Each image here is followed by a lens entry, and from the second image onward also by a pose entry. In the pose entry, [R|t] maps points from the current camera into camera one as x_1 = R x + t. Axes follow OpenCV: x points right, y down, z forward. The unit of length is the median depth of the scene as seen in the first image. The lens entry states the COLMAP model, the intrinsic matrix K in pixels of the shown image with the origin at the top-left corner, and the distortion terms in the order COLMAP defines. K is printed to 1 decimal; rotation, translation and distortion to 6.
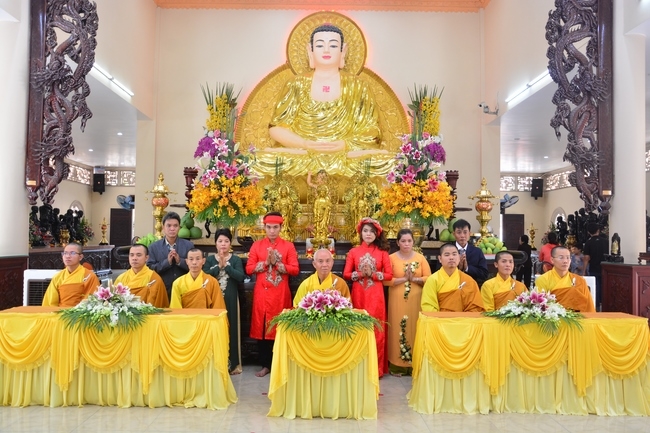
lens RADIAL K [[561.3, 0, 325.0], [0, 561.3, 216.5], [0, 0, 1]] dist [-0.123131, 0.159016]
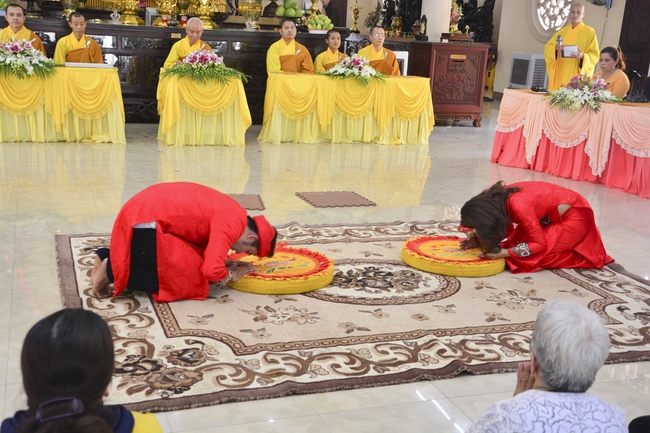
lens RADIAL K [[808.0, 0, 325.0], [0, 808.0, 216.5], [0, 0, 1]] dist [0.027458, 0.415757]
pose [[0.948185, -0.040014, 0.315188, -0.212719], [-0.050042, 0.960847, 0.272524, -0.016657], [-0.313752, -0.274176, 0.909059, -0.571597]]
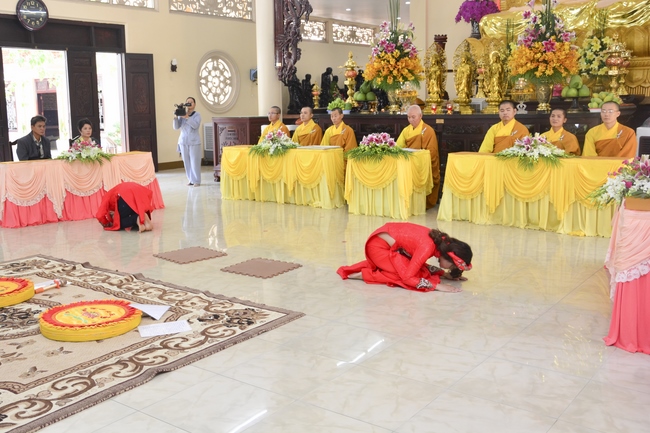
lens RADIAL K [[668.9, 0, 303.1], [0, 668.9, 198.0], [0, 0, 1]] dist [-0.107976, 0.302866]
pose [[0.781888, 0.060847, -0.620443, 0.591441], [0.052581, 0.985243, 0.162886, 0.000252], [0.621198, -0.159982, 0.767150, -0.324037]]
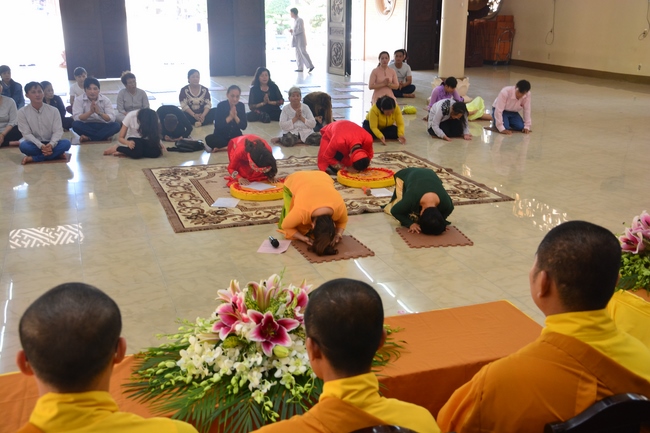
lens RADIAL K [[768.8, 0, 325.0], [0, 768.8, 216.5], [0, 0, 1]] dist [-0.001790, -0.000934]
pose [[-0.952366, 0.074861, -0.295627, 0.321499], [-0.002231, 0.967665, 0.252228, -0.036792], [0.304950, 0.240873, -0.921404, 0.977584]]
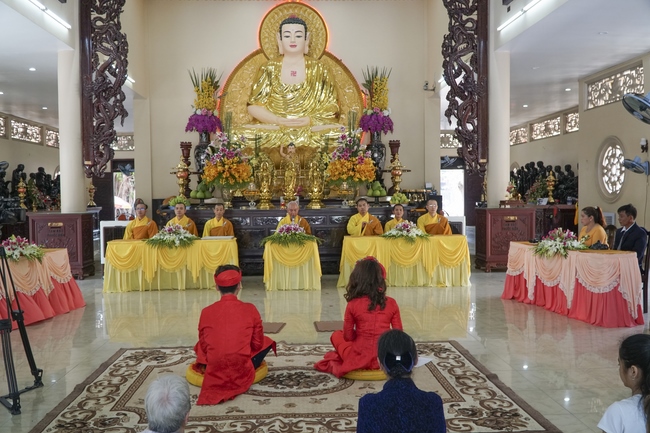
lens RADIAL K [[633.2, 0, 325.0], [0, 633.2, 216.5], [0, 0, 1]] dist [0.101638, -0.304671]
pose [[0.999116, -0.025545, 0.033383, 0.028129], [0.023078, 0.997115, 0.072308, -0.027706], [-0.035134, -0.071473, 0.996824, -0.703014]]
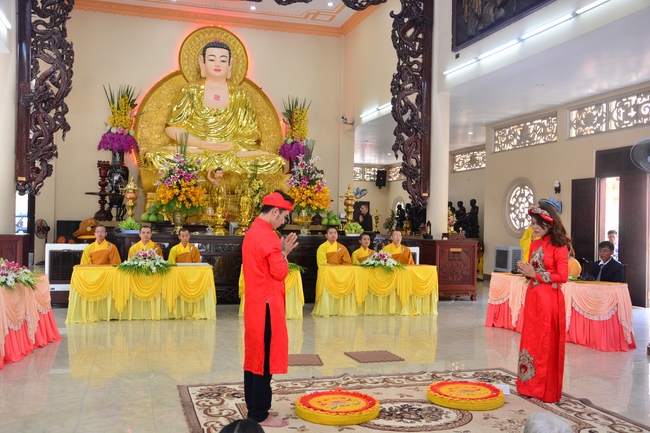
lens RADIAL K [[630.6, 0, 325.0], [0, 630.6, 216.5], [0, 0, 1]] dist [-0.083218, 0.248146]
pose [[0.960794, 0.009813, 0.277090, -0.252407], [-0.018492, 0.999416, 0.028728, -0.027632], [-0.276647, -0.032725, 0.960414, -0.634368]]
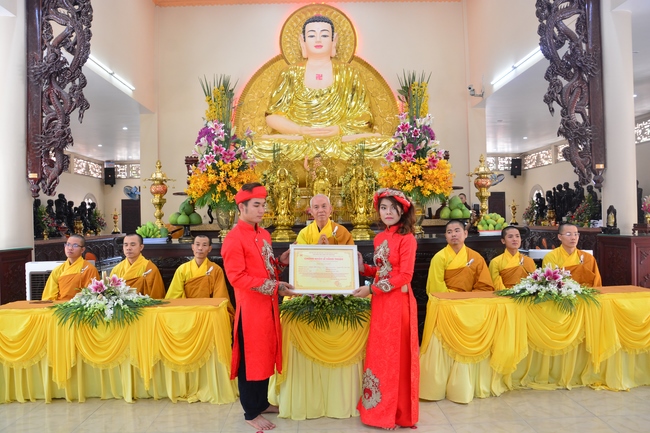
lens RADIAL K [[507.8, 0, 325.0], [0, 507.8, 216.5], [0, 0, 1]] dist [-0.163198, 0.125500]
pose [[0.999361, -0.034284, 0.010138, -0.009397], [0.033945, 0.998914, 0.031926, 0.003634], [-0.011222, -0.031561, 0.999439, 0.097301]]
